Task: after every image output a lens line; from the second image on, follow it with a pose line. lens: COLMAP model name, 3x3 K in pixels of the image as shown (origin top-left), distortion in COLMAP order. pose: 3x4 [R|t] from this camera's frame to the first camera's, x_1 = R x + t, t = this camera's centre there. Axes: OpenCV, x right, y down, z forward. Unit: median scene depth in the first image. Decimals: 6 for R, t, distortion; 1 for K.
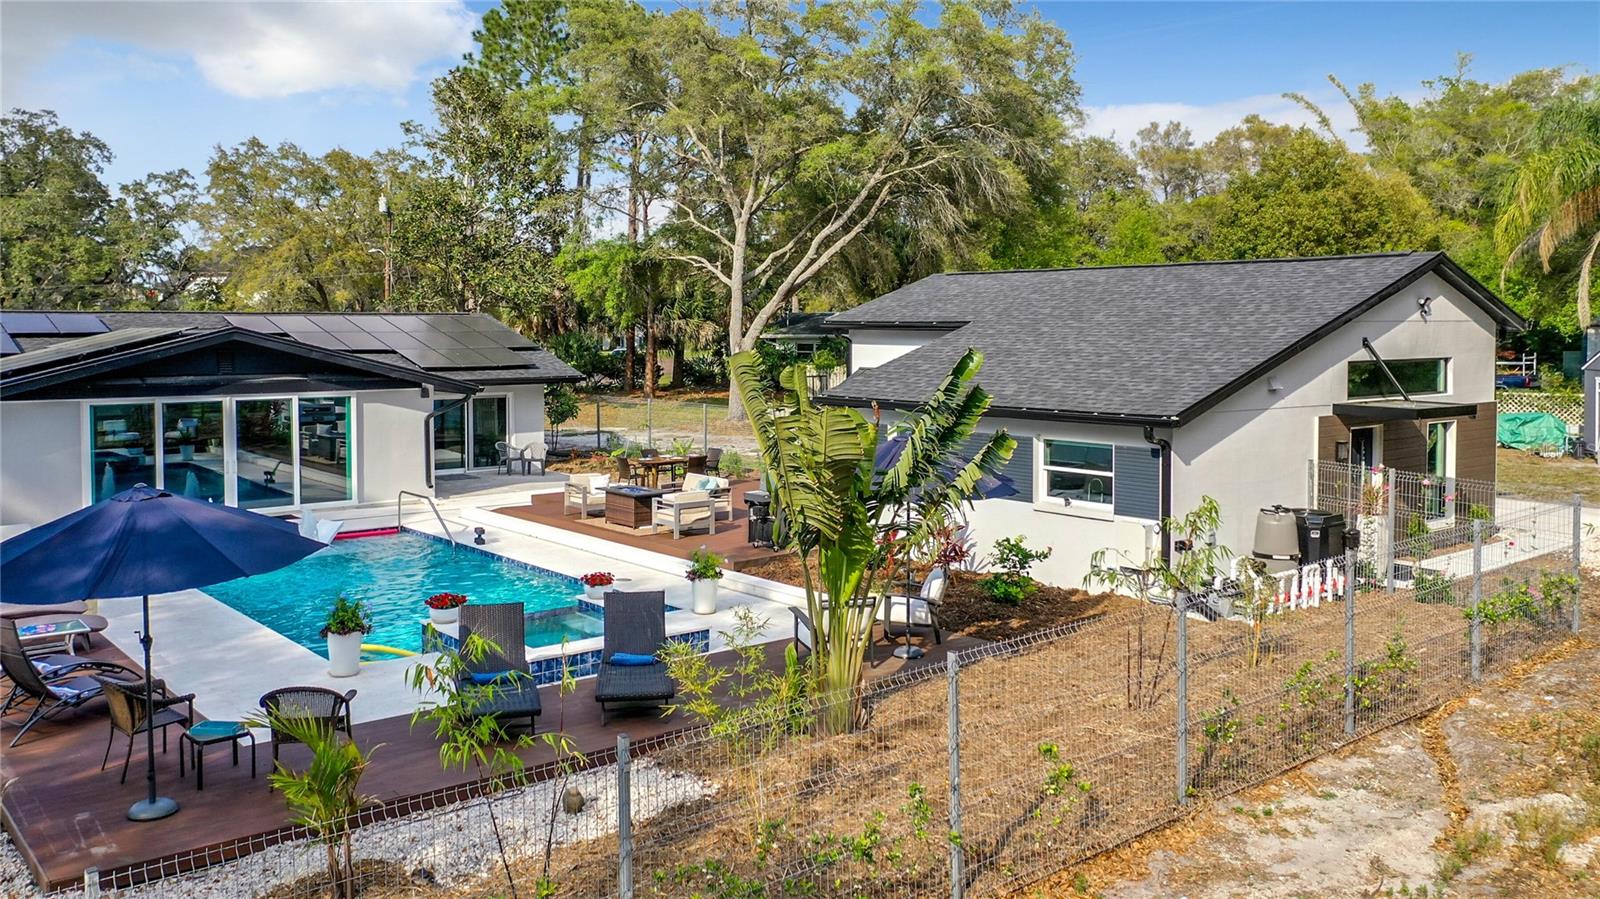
lens RADIAL K [[1294.5, 0, 765.1], [0, 1294.5, 353.2], [0, 0, 1]] dist [-0.000636, 0.001922]
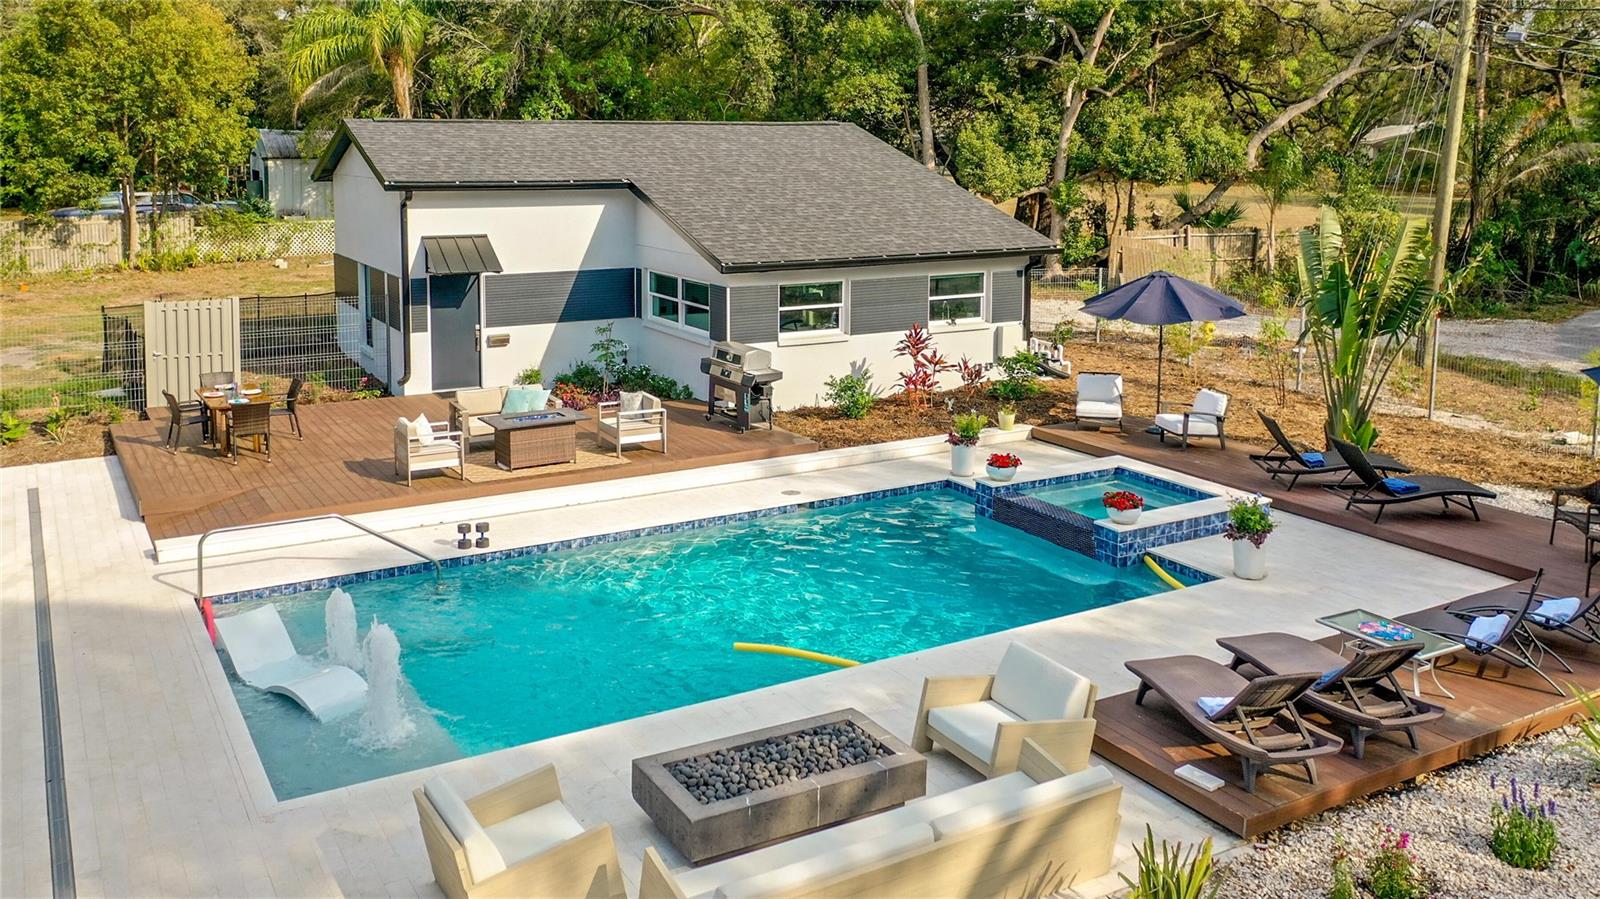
lens RADIAL K [[1294.5, 0, 765.1], [0, 1294.5, 353.2], [0, 0, 1]] dist [-0.000636, 0.001922]
pose [[0.146871, -0.154860, 0.976958, -0.469917], [0.023808, 0.987936, 0.153021, -0.024434], [-0.988869, 0.000785, 0.148786, 0.445356]]
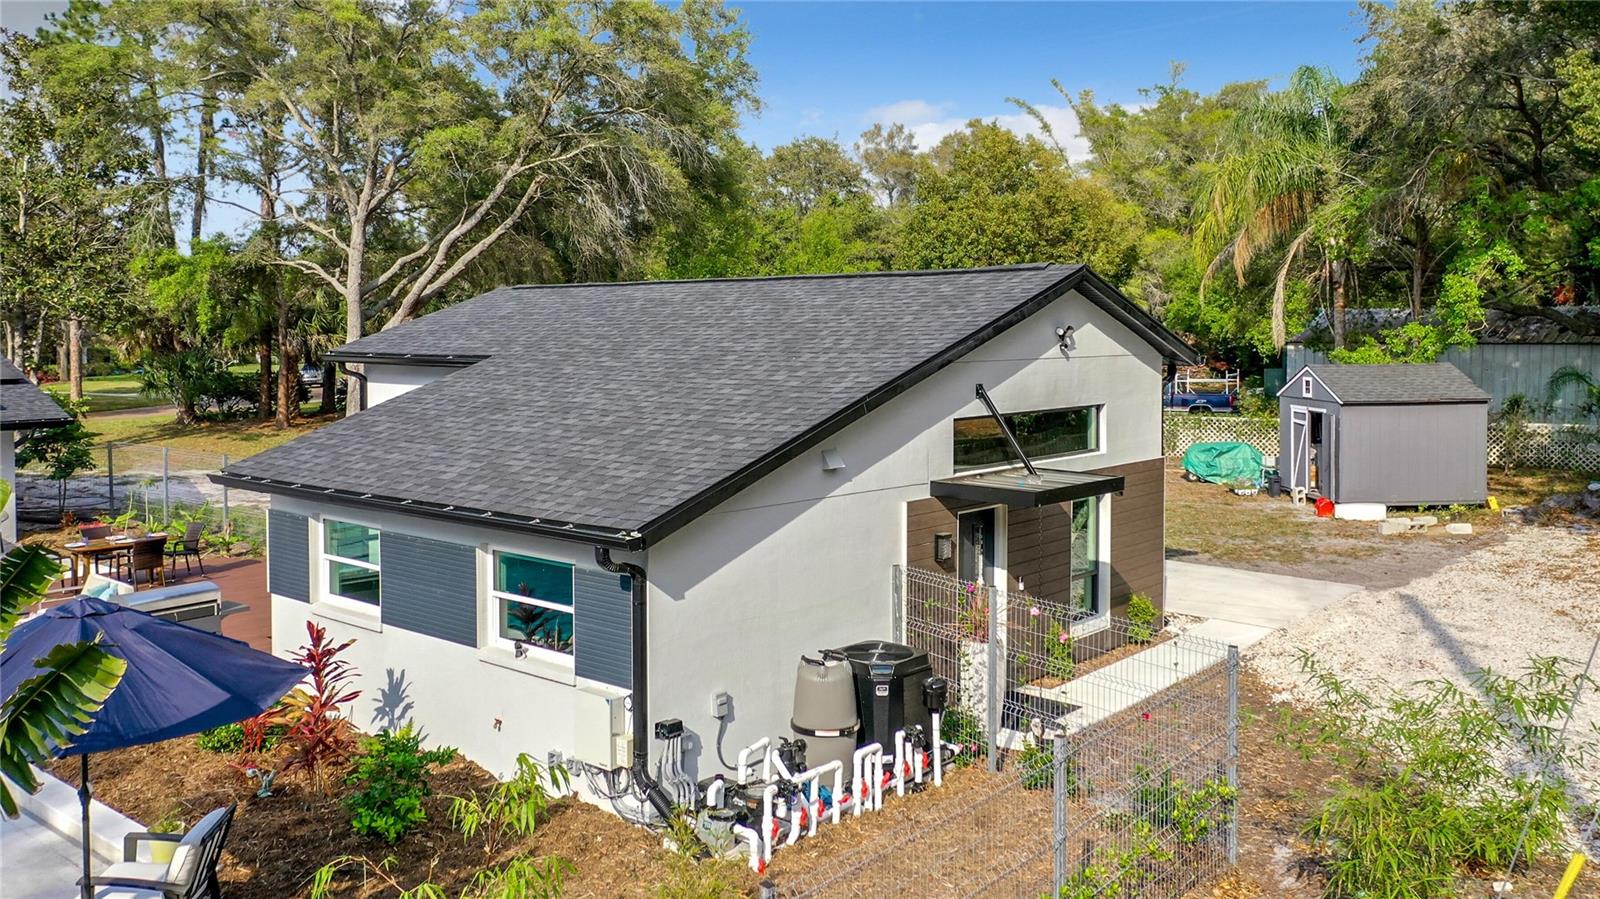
lens RADIAL K [[1294.5, 0, 765.1], [0, 1294.5, 353.2], [0, 0, 1]] dist [-0.000636, 0.001922]
pose [[0.984772, -0.005127, 0.173776, 0.108538], [0.005782, 0.999978, -0.003266, -0.013365], [-0.173756, 0.004221, 0.984780, 0.154329]]
